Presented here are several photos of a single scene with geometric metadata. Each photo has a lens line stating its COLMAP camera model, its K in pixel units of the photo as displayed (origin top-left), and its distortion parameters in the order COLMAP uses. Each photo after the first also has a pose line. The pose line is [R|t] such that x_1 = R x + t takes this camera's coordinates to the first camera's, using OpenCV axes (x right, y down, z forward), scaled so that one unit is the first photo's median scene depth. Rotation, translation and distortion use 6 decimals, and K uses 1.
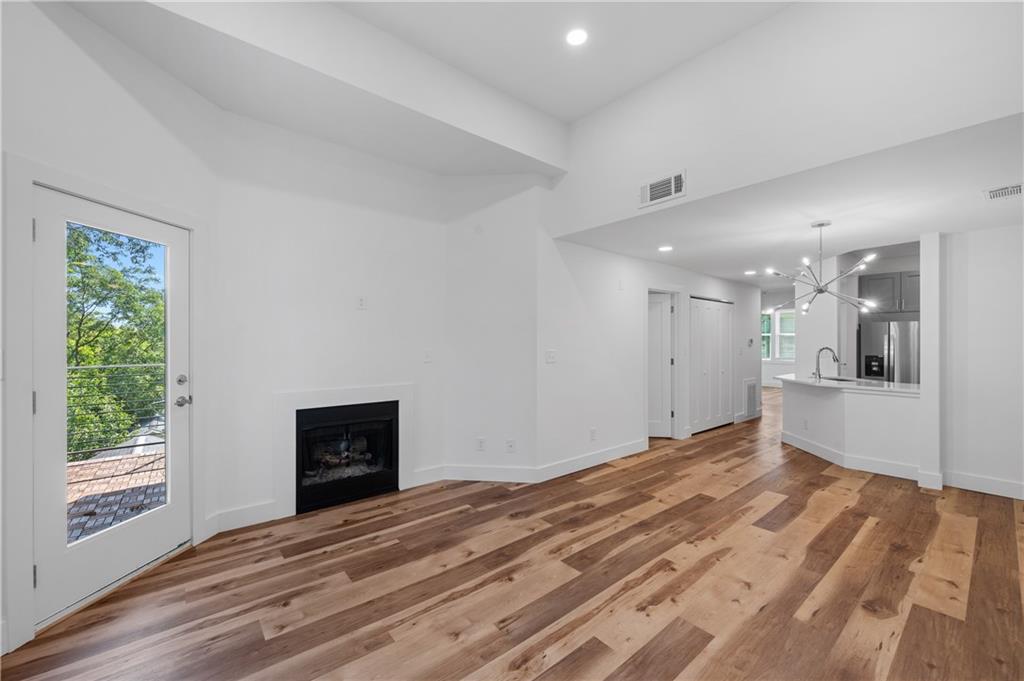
lens RADIAL K [[409.7, 0, 513.9], [0, 409.7, 338.2], [0, 0, 1]] dist [-0.001890, 0.001079]
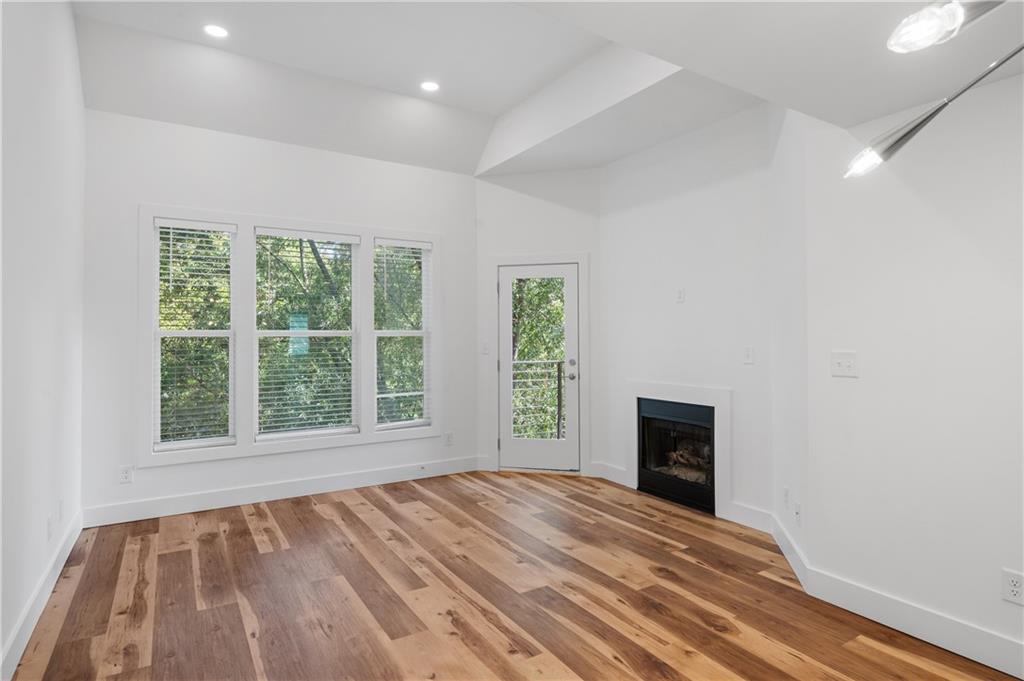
lens RADIAL K [[562.0, 0, 507.3], [0, 562.0, 325.5], [0, 0, 1]] dist [0.004335, -0.001176]
pose [[-0.156153, -0.024556, -0.987428, 1.084064], [0.011408, 0.999579, -0.026662, 0.014813], [0.987667, -0.015428, -0.155807, 0.906341]]
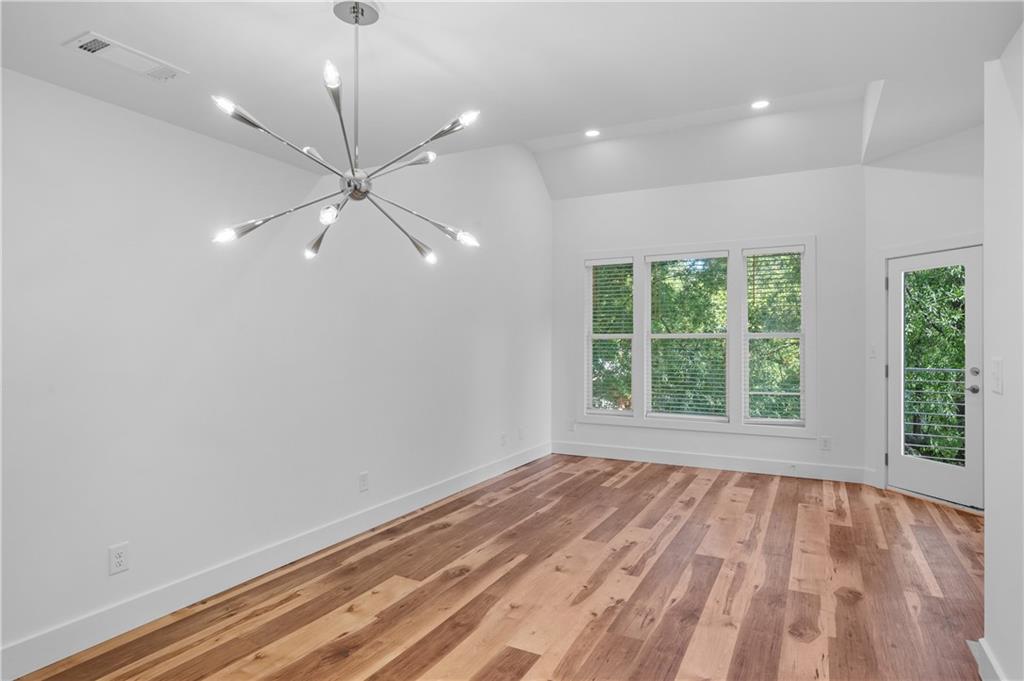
lens RADIAL K [[562.0, 0, 515.0], [0, 562.0, 346.8], [0, 0, 1]] dist [0.004335, -0.001176]
pose [[-0.926825, -0.000727, -0.375493, 0.897059], [-0.001524, 0.999997, 0.001826, 0.021776], [0.375490, 0.002265, -0.926824, 1.692622]]
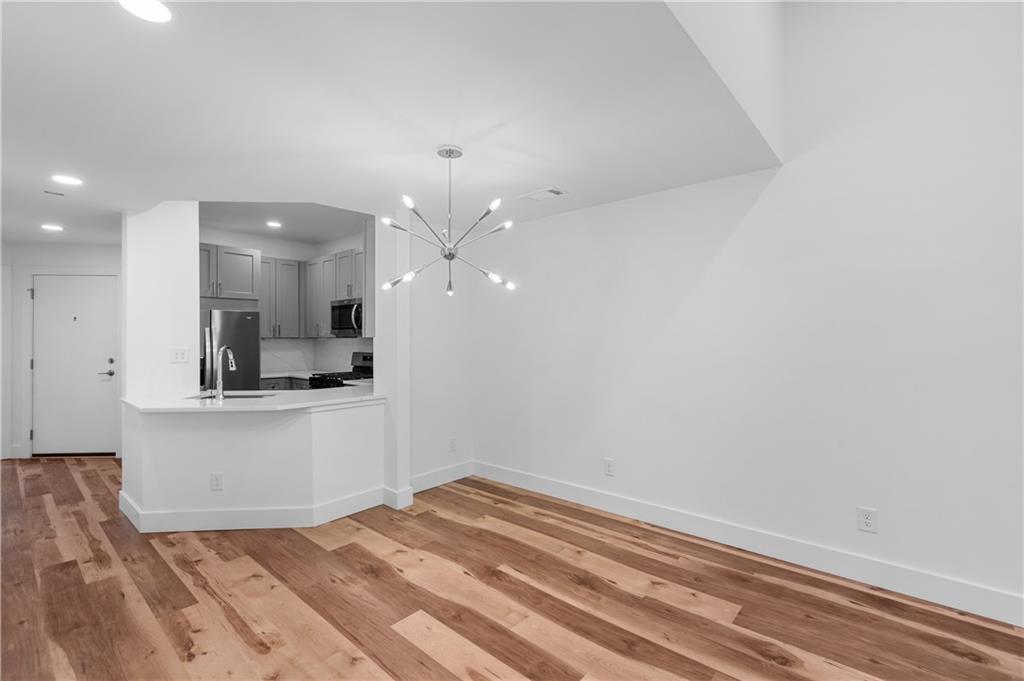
lens RADIAL K [[462.8, 0, 512.7], [0, 462.8, 337.2], [0, 0, 1]] dist [-0.000494, 0.001283]
pose [[-0.155323, -0.001442, 0.987863, 0.026518], [-0.006588, 0.999978, 0.000424, 0.010575], [-0.987842, -0.006442, -0.155329, 1.135618]]
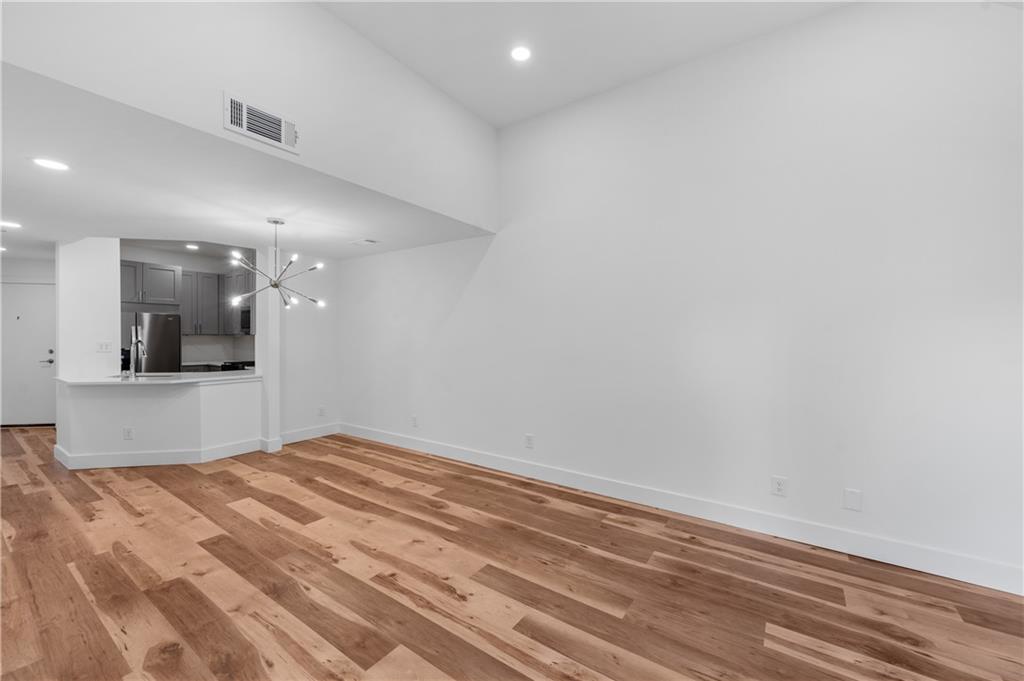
lens RADIAL K [[409.7, 0, 514.9], [0, 409.7, 339.8], [0, 0, 1]] dist [-0.001890, 0.001079]
pose [[-0.271482, -0.014474, 0.962335, -0.468980], [-0.014110, 0.999839, 0.011057, 0.002119], [-0.962340, -0.010576, -0.271642, 0.778757]]
